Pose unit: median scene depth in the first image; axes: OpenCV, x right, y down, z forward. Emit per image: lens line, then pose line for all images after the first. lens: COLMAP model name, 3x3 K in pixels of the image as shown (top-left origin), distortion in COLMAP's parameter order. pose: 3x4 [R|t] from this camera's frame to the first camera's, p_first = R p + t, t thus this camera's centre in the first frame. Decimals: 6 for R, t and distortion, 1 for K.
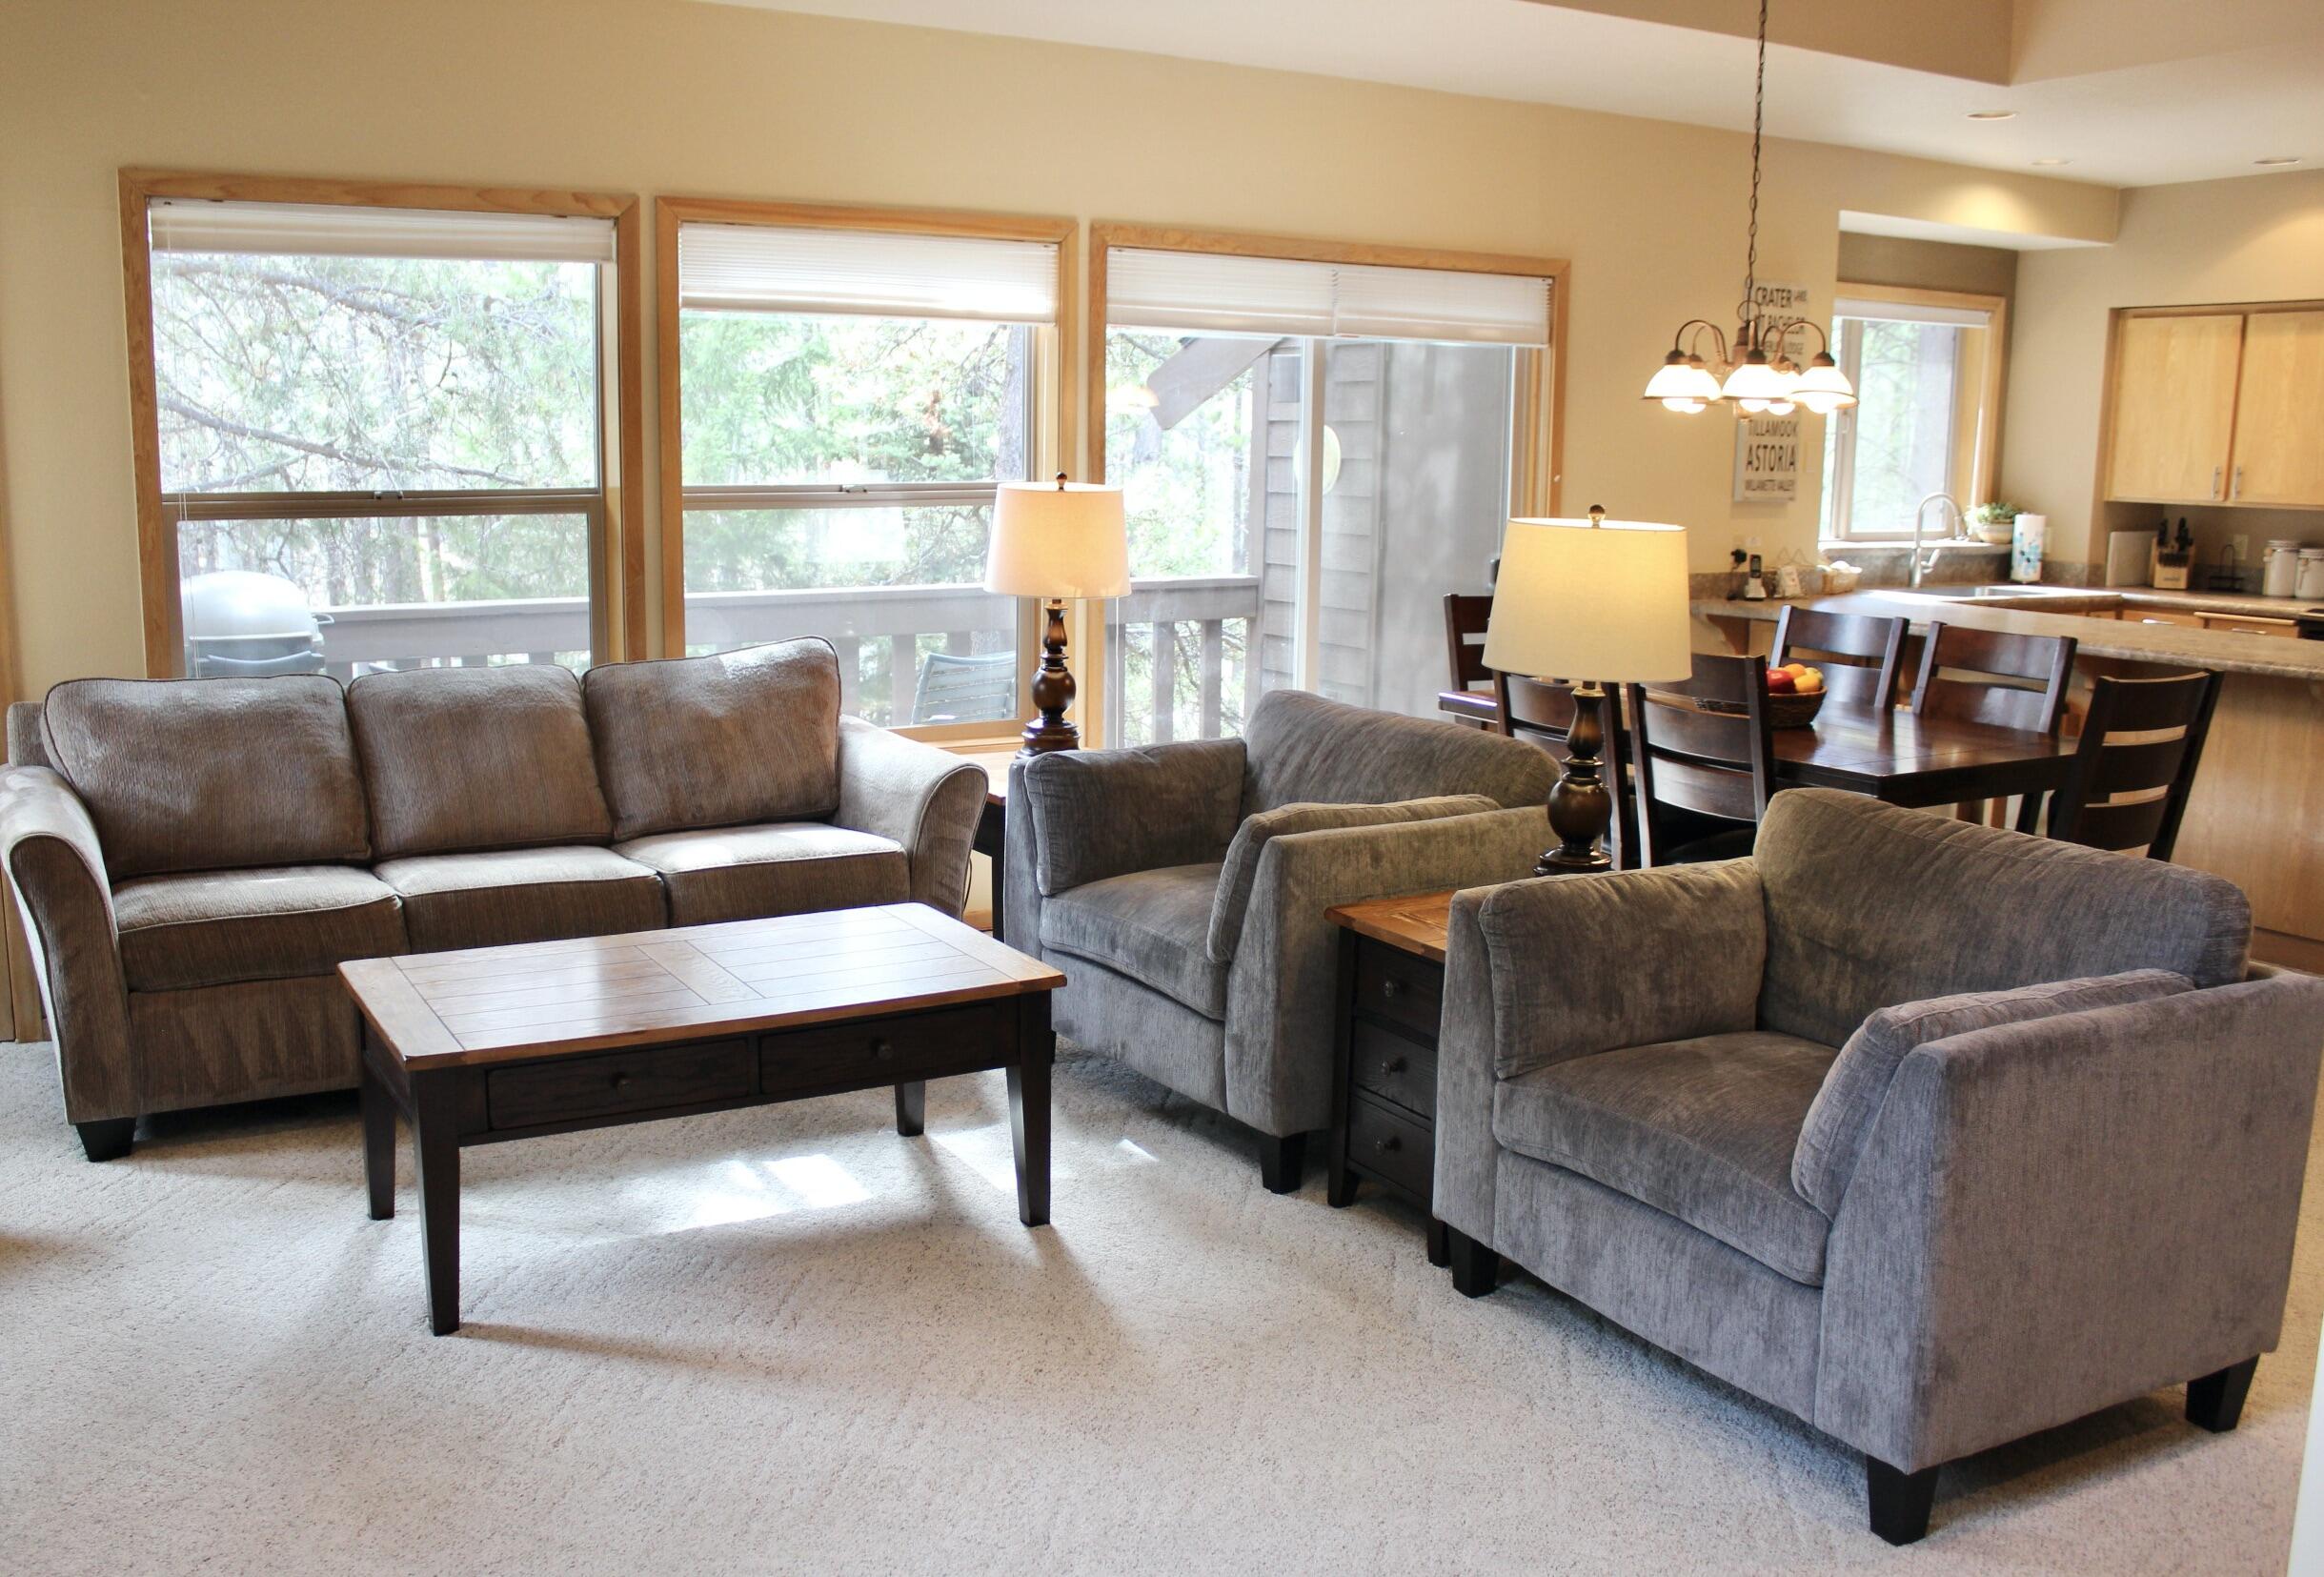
lens RADIAL K [[2060.2, 0, 1074.5], [0, 2060.2, 822.1], [0, 0, 1]] dist [-0.156946, 0.136490]
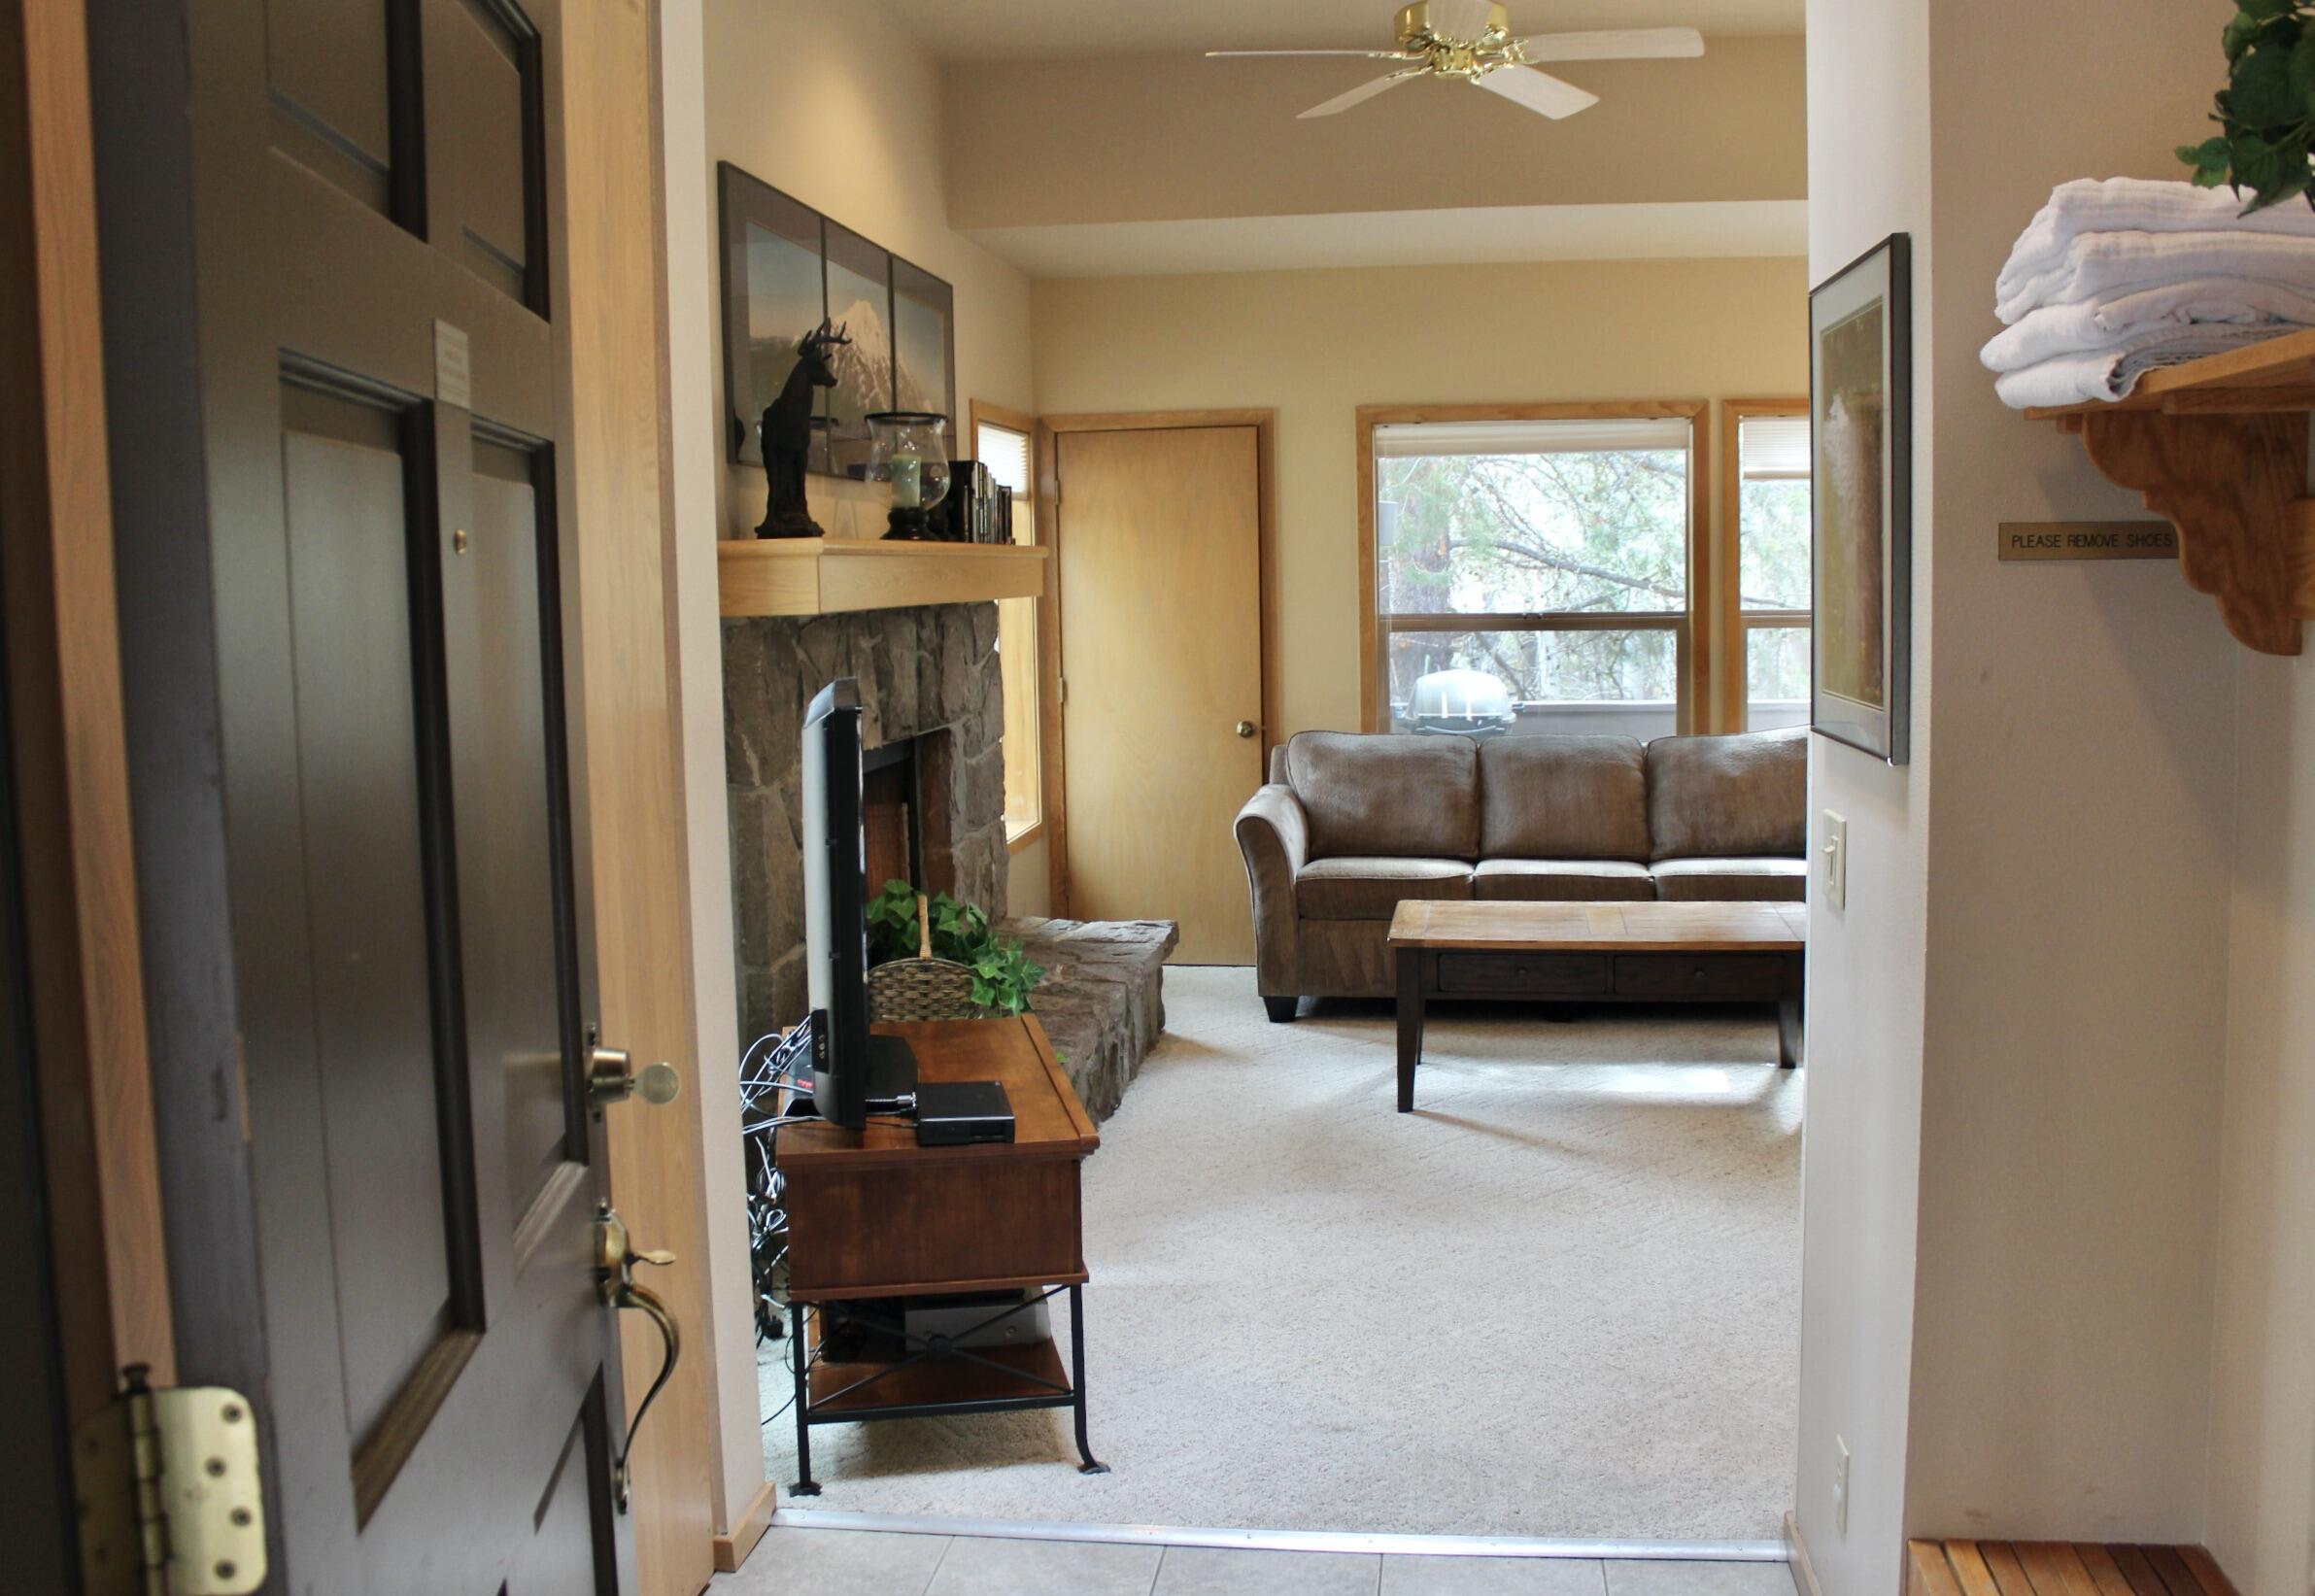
lens RADIAL K [[2054.1, 0, 1157.5], [0, 2054.1, 798.0], [0, 0, 1]] dist [-0.123977, -0.000386]
pose [[0.790167, 0.039230, -0.611635, 0.354763], [-0.086480, 0.995101, -0.047898, 0.061675], [0.606760, 0.090741, 0.789689, -0.307949]]
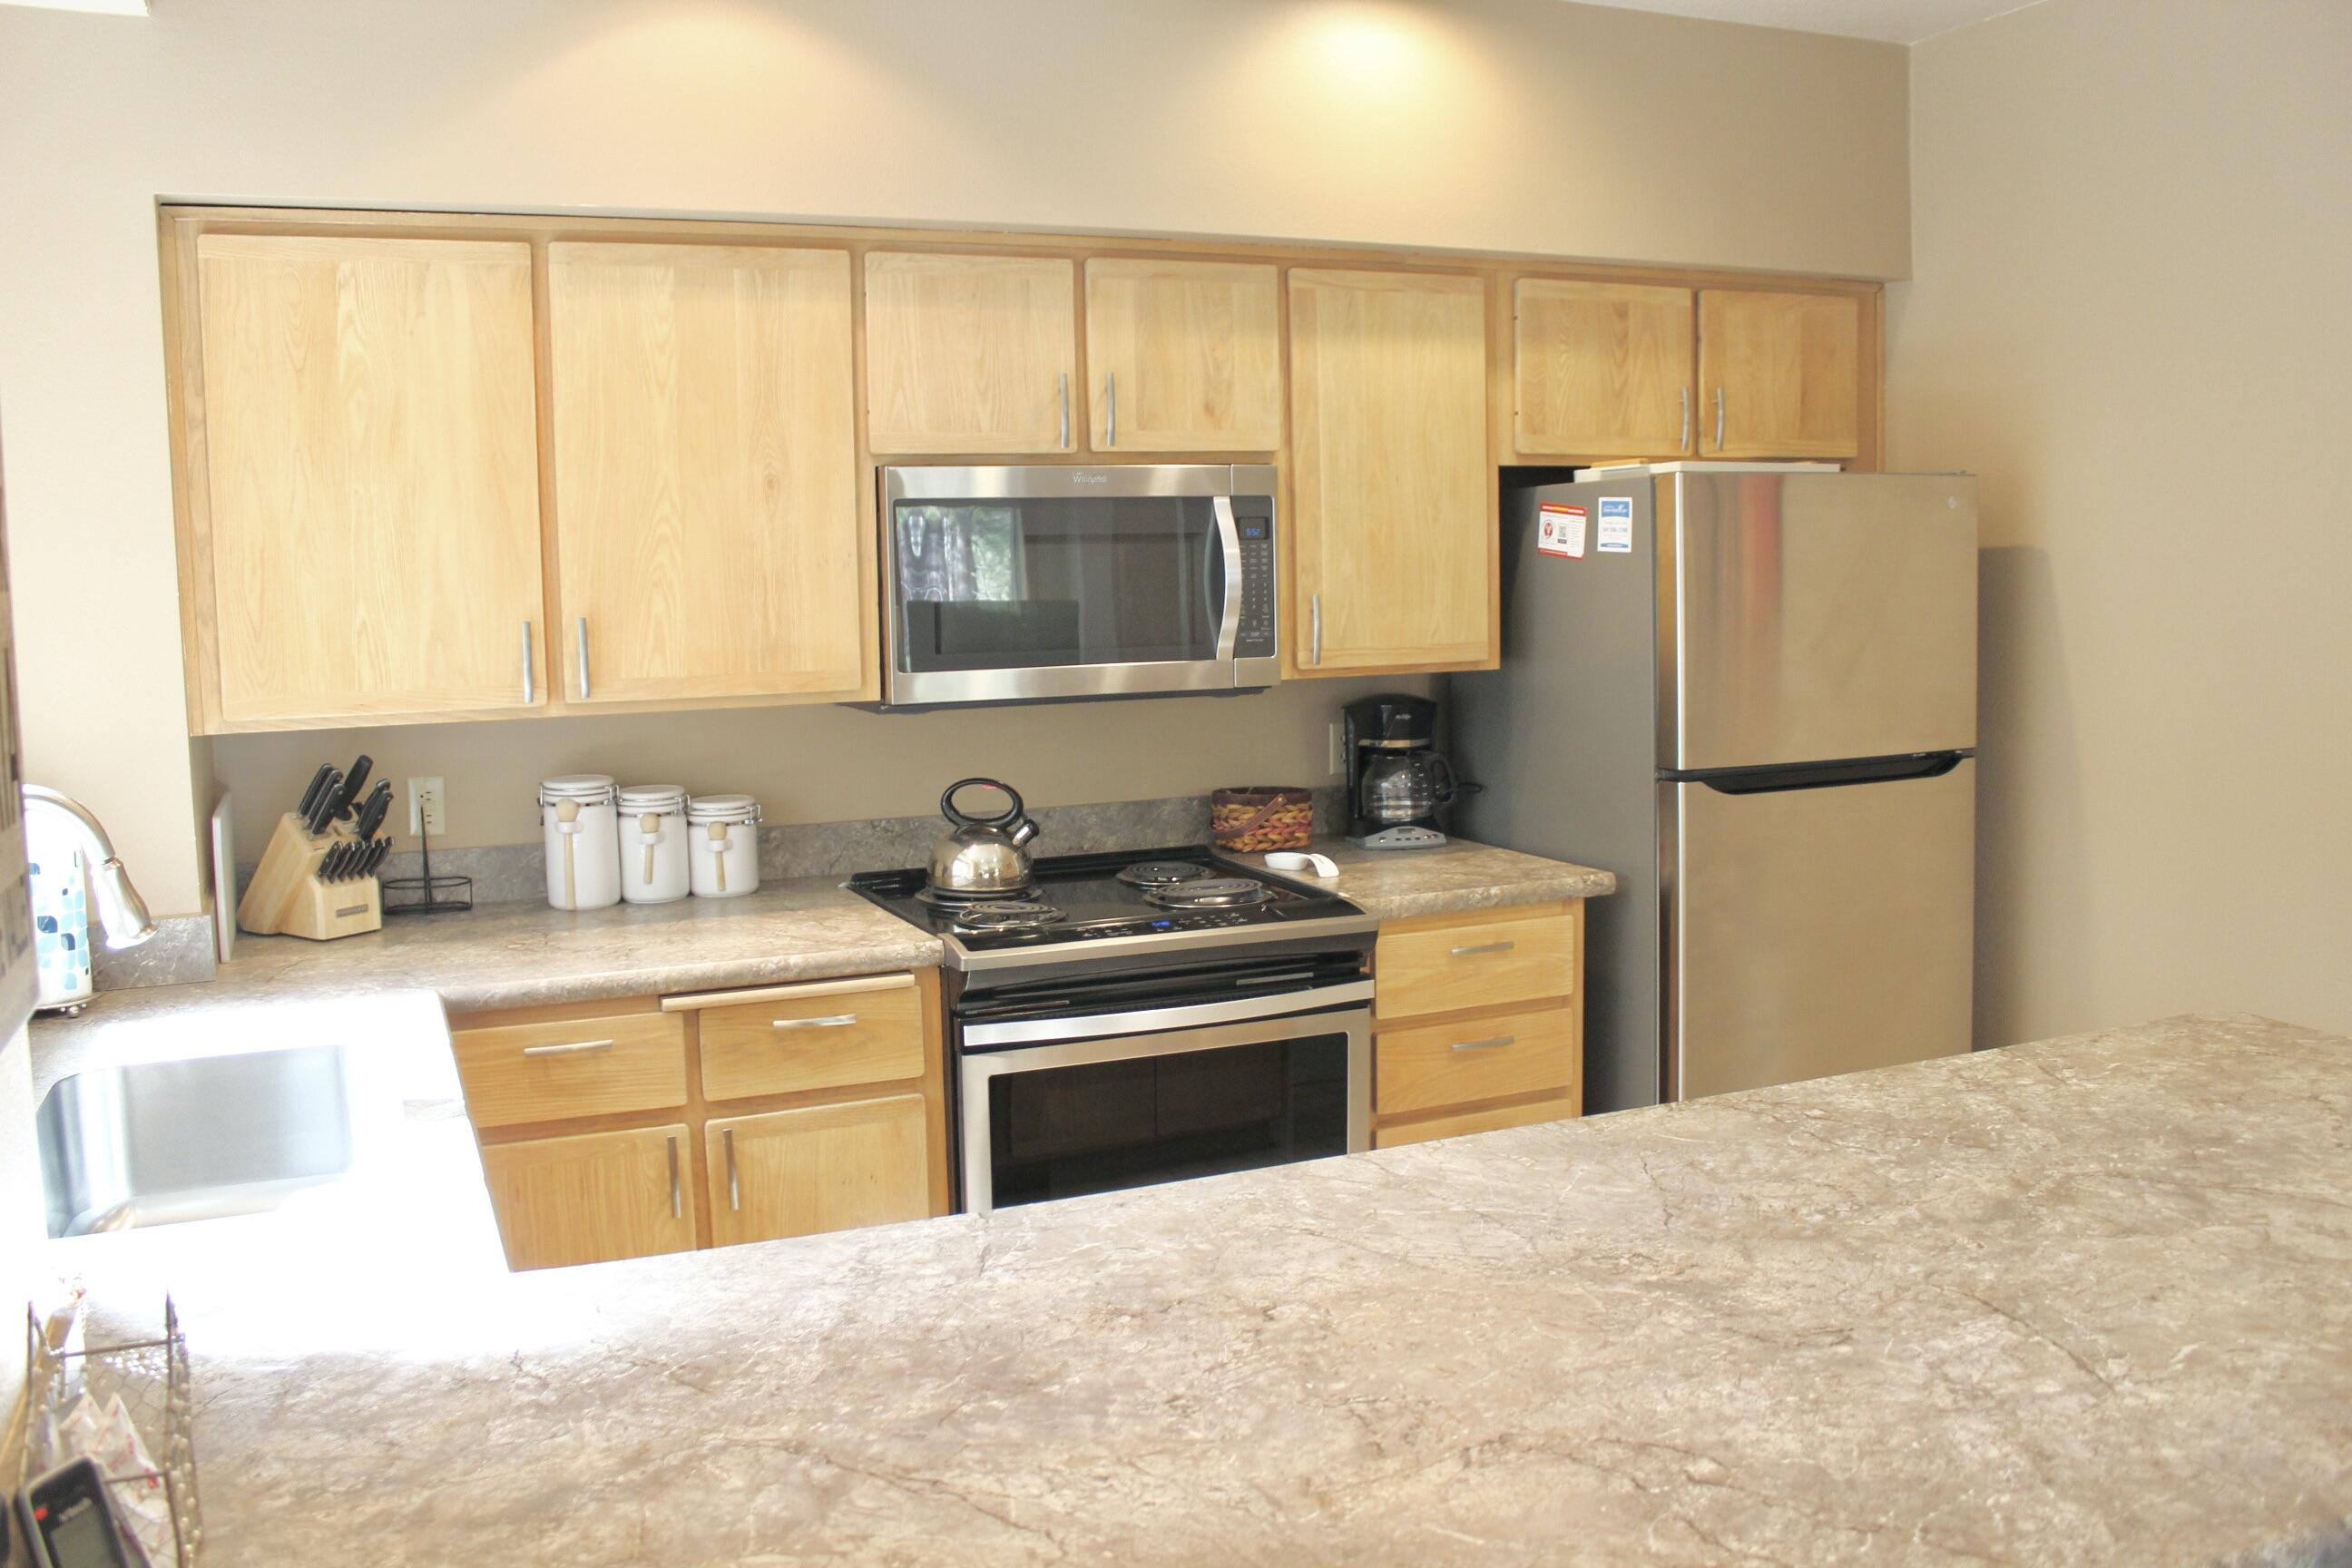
lens RADIAL K [[1955.2, 0, 1143.1], [0, 1955.2, 770.6], [0, 0, 1]] dist [-0.160135, 0.140603]
pose [[0.127546, -0.119691, 0.984584, 0.342106], [0.210938, 0.973255, 0.090989, -0.255209], [-0.969142, 0.196081, 0.149382, 1.327502]]
